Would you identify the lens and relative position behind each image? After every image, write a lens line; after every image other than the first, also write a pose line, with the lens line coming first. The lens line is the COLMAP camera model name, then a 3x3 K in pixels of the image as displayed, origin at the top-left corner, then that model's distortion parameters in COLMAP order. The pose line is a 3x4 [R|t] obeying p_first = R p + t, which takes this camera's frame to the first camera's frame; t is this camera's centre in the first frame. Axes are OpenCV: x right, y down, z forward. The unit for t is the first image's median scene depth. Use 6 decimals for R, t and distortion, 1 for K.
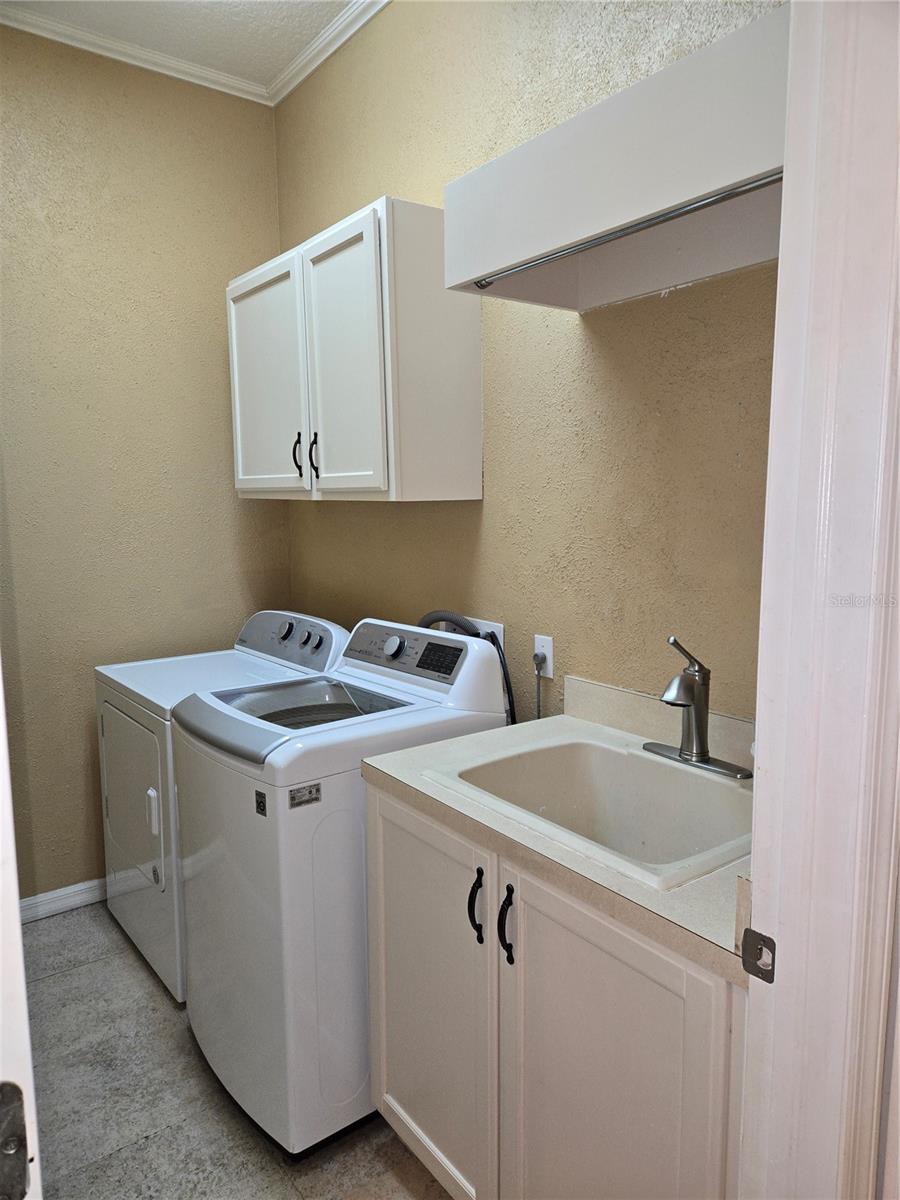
lens RADIAL K [[798.6, 0, 453.8], [0, 798.6, 606.5], [0, 0, 1]] dist [0.079094, -0.065501]
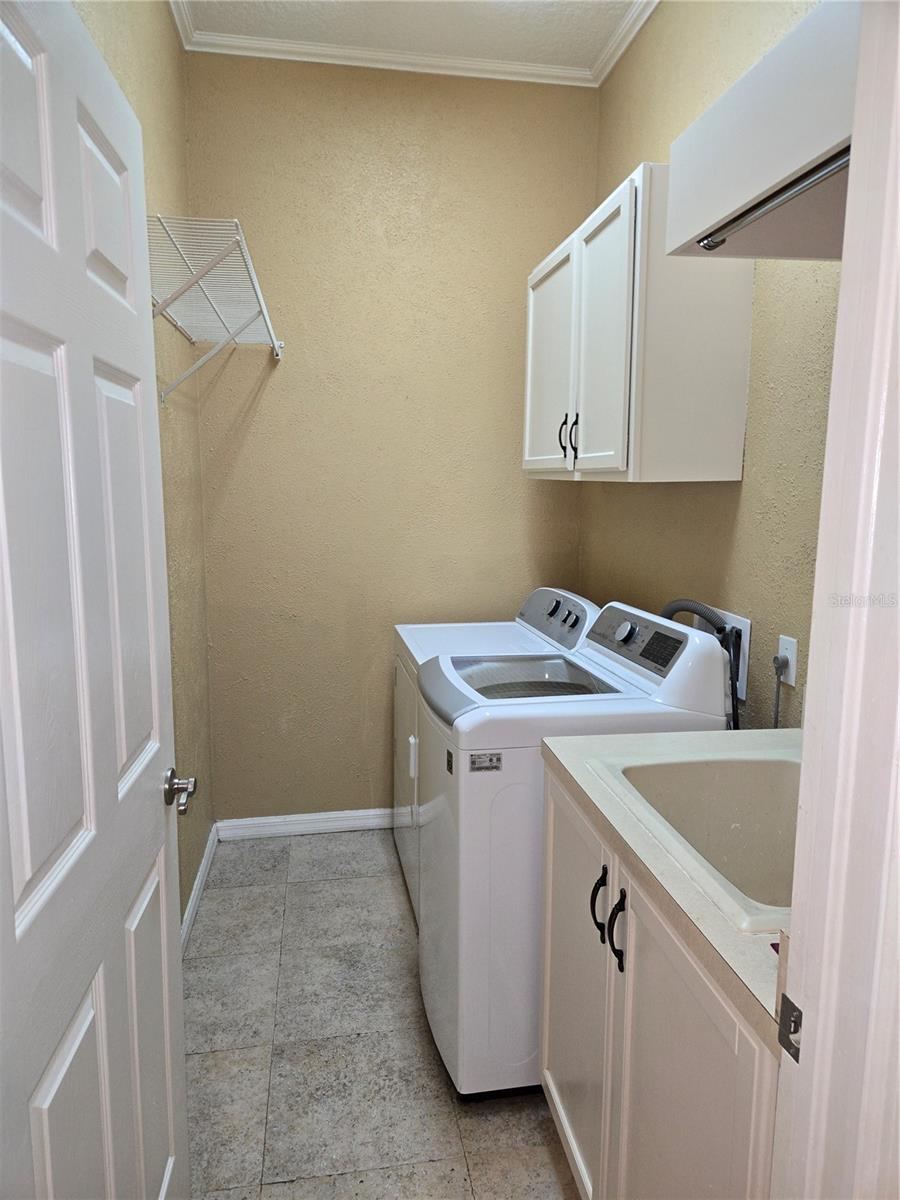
lens RADIAL K [[798.6, 0, 455.8], [0, 798.6, 600.1], [0, 0, 1]] dist [0.079094, -0.065501]
pose [[0.884901, 0.081258, -0.458636, 0.193552], [-0.073483, 0.996689, 0.034807, -0.007841], [0.459946, 0.002902, 0.887942, 0.041095]]
